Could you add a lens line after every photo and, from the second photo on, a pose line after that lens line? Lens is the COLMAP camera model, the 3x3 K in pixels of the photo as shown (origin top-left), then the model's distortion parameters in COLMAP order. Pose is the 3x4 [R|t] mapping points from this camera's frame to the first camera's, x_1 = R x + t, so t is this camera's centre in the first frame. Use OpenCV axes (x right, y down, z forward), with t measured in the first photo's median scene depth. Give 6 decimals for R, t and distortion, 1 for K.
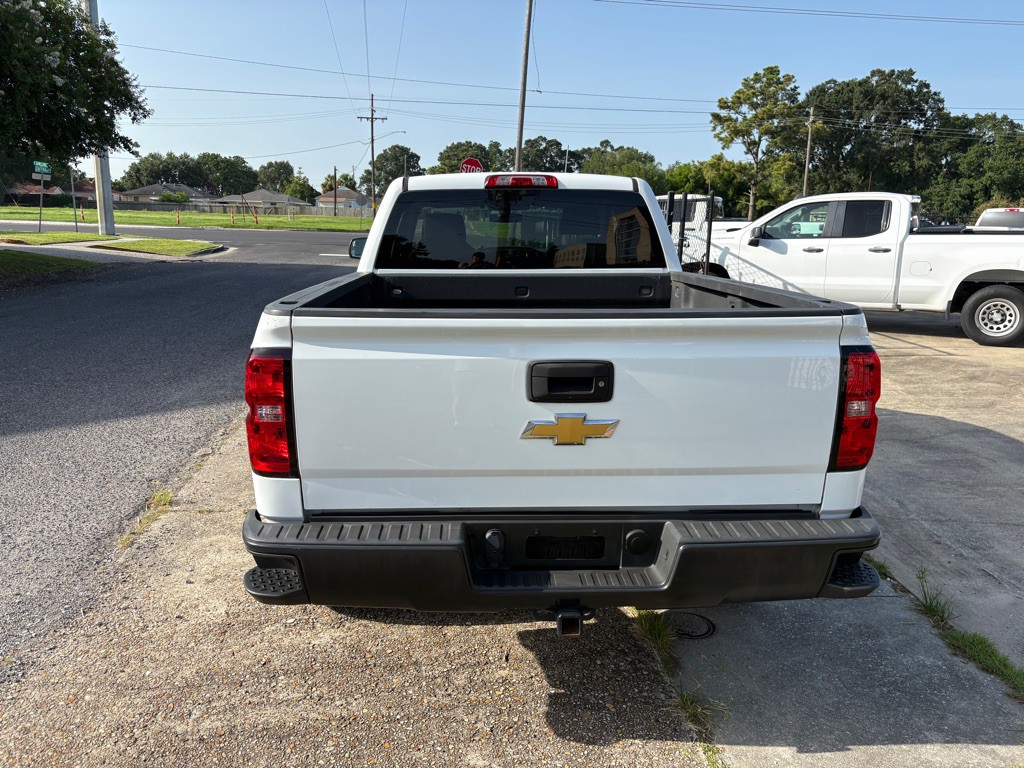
lens RADIAL K [[773.9, 0, 506.7], [0, 773.9, 390.8], [0, 0, 1]] dist [0.054839, -0.057308]
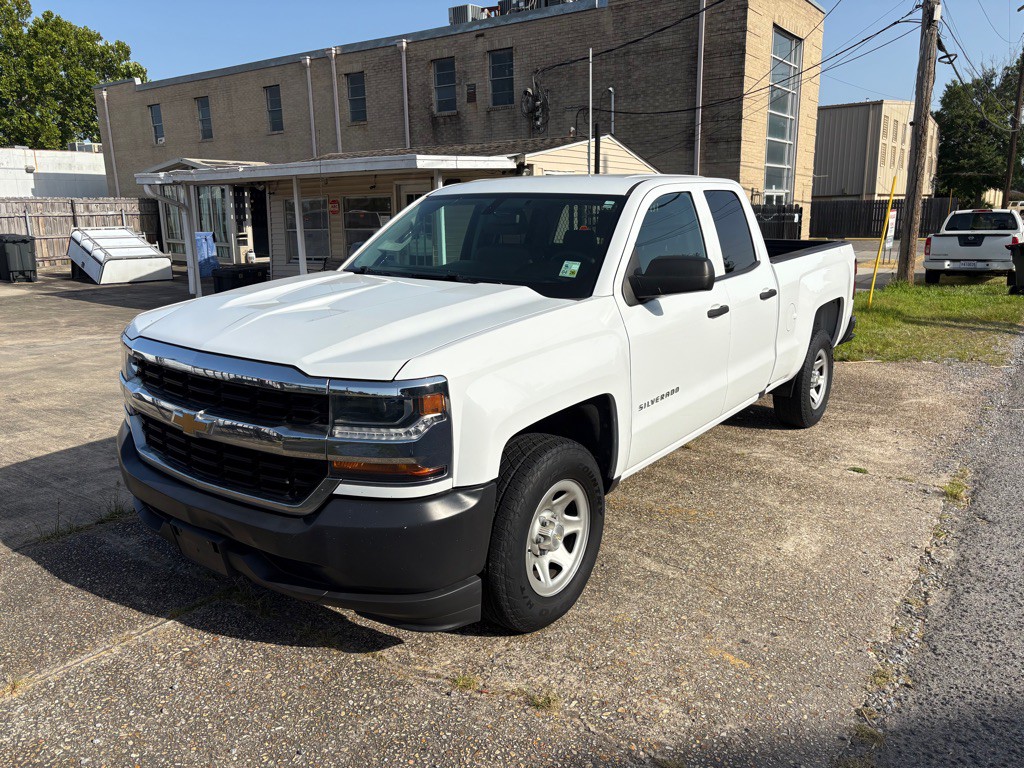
lens RADIAL K [[773.9, 0, 505.9], [0, 773.9, 380.7], [0, 0, 1]] dist [0.054839, -0.057308]
pose [[-0.772151, -0.145332, 0.618597, -0.031057], [0.139325, 0.911086, 0.387958, -0.024532], [-0.619977, 0.385748, -0.683247, 0.103812]]
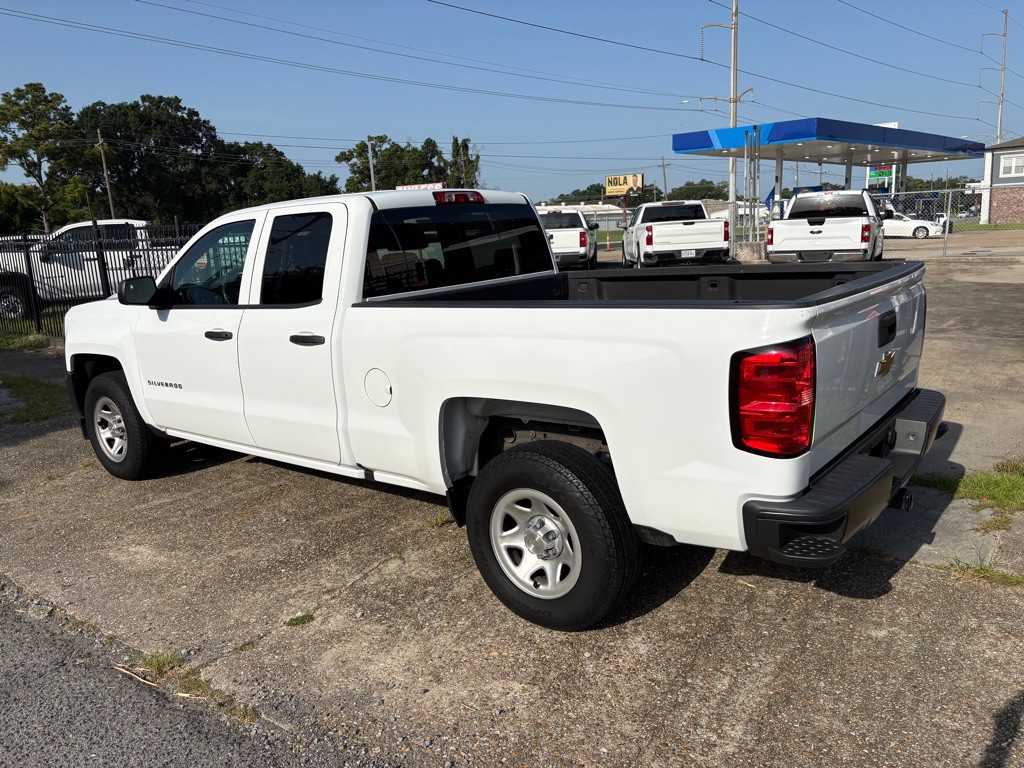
lens RADIAL K [[773.9, 0, 509.5], [0, 773.9, 386.4], [0, 0, 1]] dist [0.054839, -0.057308]
pose [[0.655847, -0.199604, 0.728027, -0.035837], [0.223584, 0.972500, 0.065214, -0.003942], [-0.721023, 0.120005, 0.682440, 0.014090]]
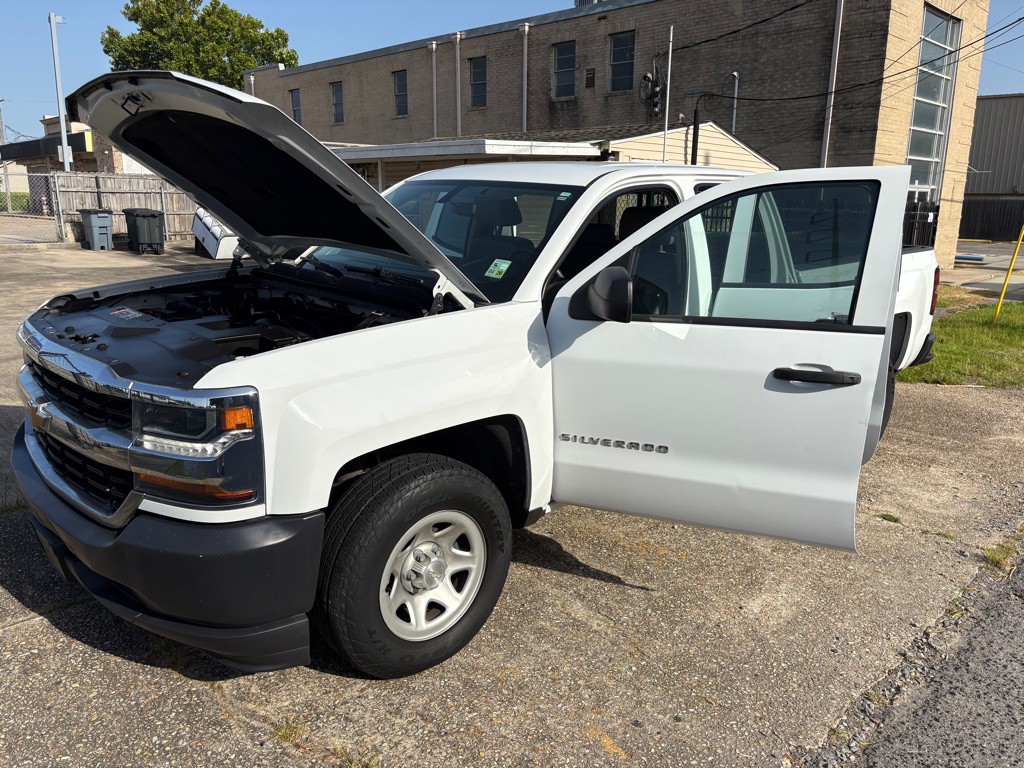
lens RADIAL K [[773.9, 0, 505.9], [0, 773.9, 380.2], [0, 0, 1]] dist [0.054839, -0.057308]
pose [[-0.647624, -0.203002, 0.734421, -0.035161], [0.141568, 0.915018, 0.377758, -0.022371], [-0.748693, 0.348616, -0.563849, 0.093412]]
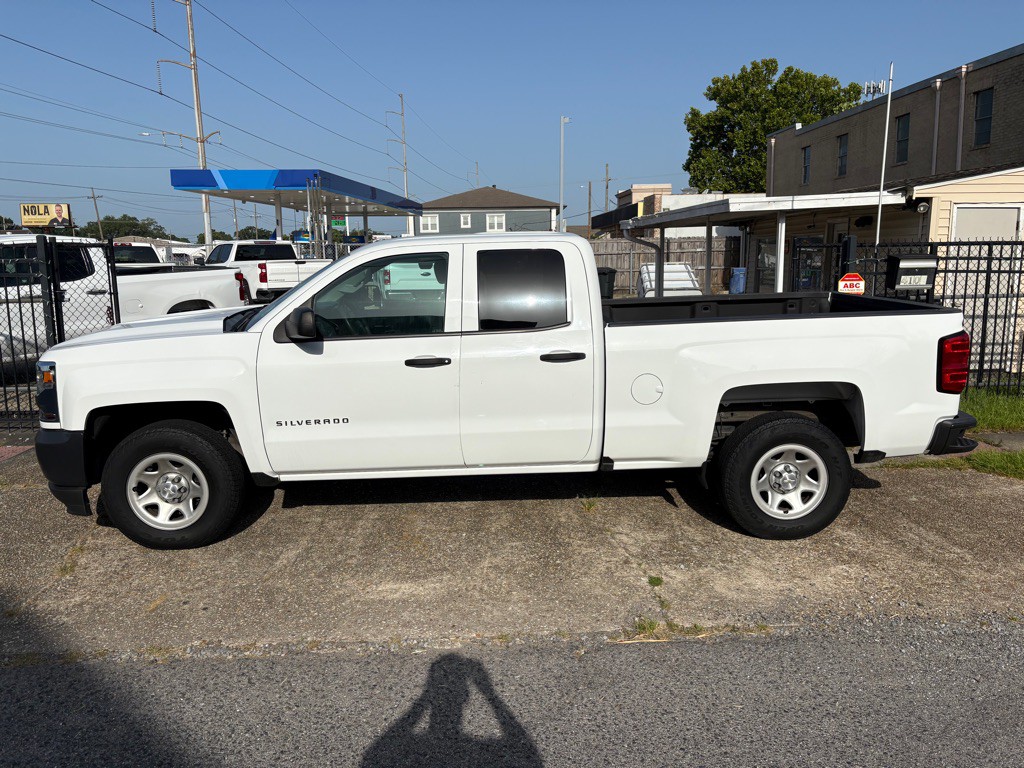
lens RADIAL K [[773.9, 0, 507.7], [0, 773.9, 380.2], [0, 0, 1]] dist [0.054839, -0.057308]
pose [[0.018342, -0.183631, 0.982824, -0.061680], [0.234077, 0.956460, 0.174337, -0.014641], [-0.972045, 0.226858, 0.060527, 0.053390]]
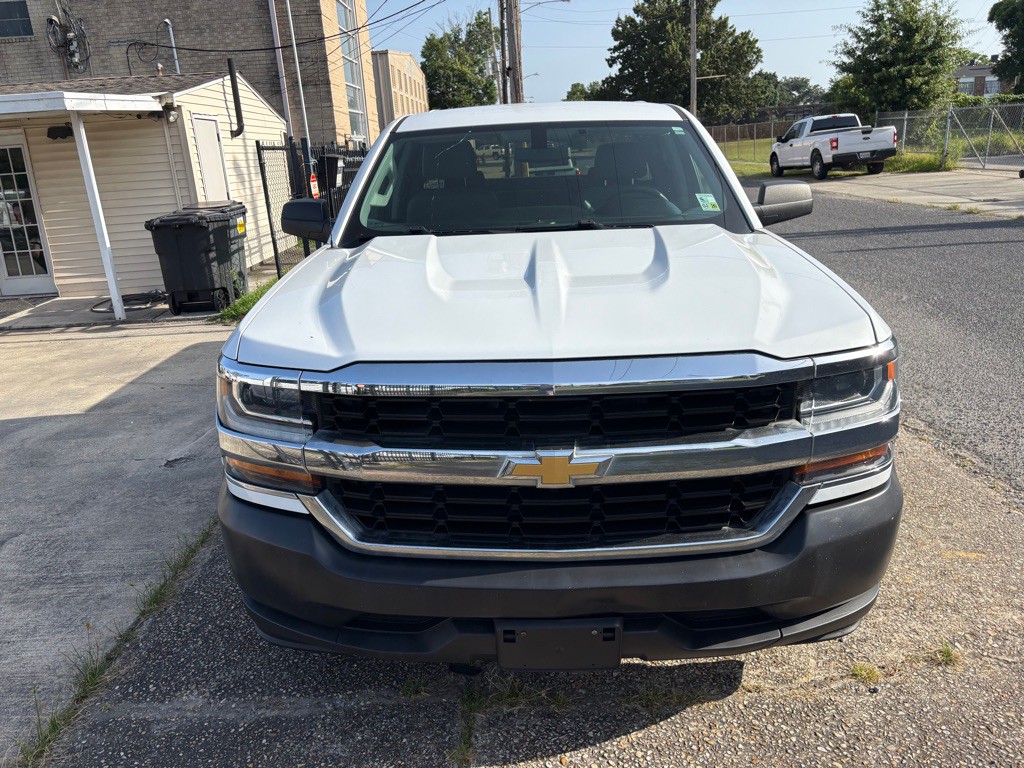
lens RADIAL K [[773.9, 0, 503.9], [0, 773.9, 388.5], [0, 0, 1]] dist [0.054839, -0.057308]
pose [[-0.996328, 0.012551, 0.084695, -0.001359], [0.053771, 0.861517, 0.504873, -0.024947], [-0.066630, 0.507573, -0.859029, 0.107775]]
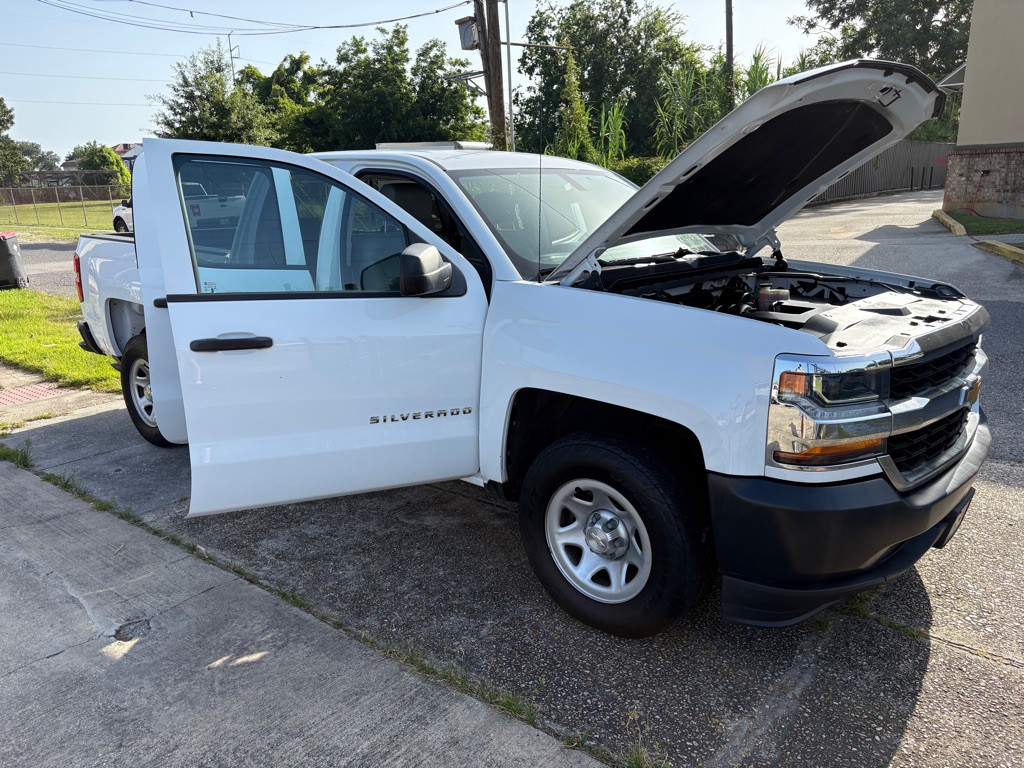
lens RADIAL K [[773.9, 0, 511.7], [0, 773.9, 387.0], [0, 0, 1]] dist [0.054839, -0.057308]
pose [[-0.694623, 0.181181, -0.696185, 0.035250], [-0.149814, 0.910111, 0.386333, -0.022019], [0.703602, 0.372654, -0.605040, 0.096577]]
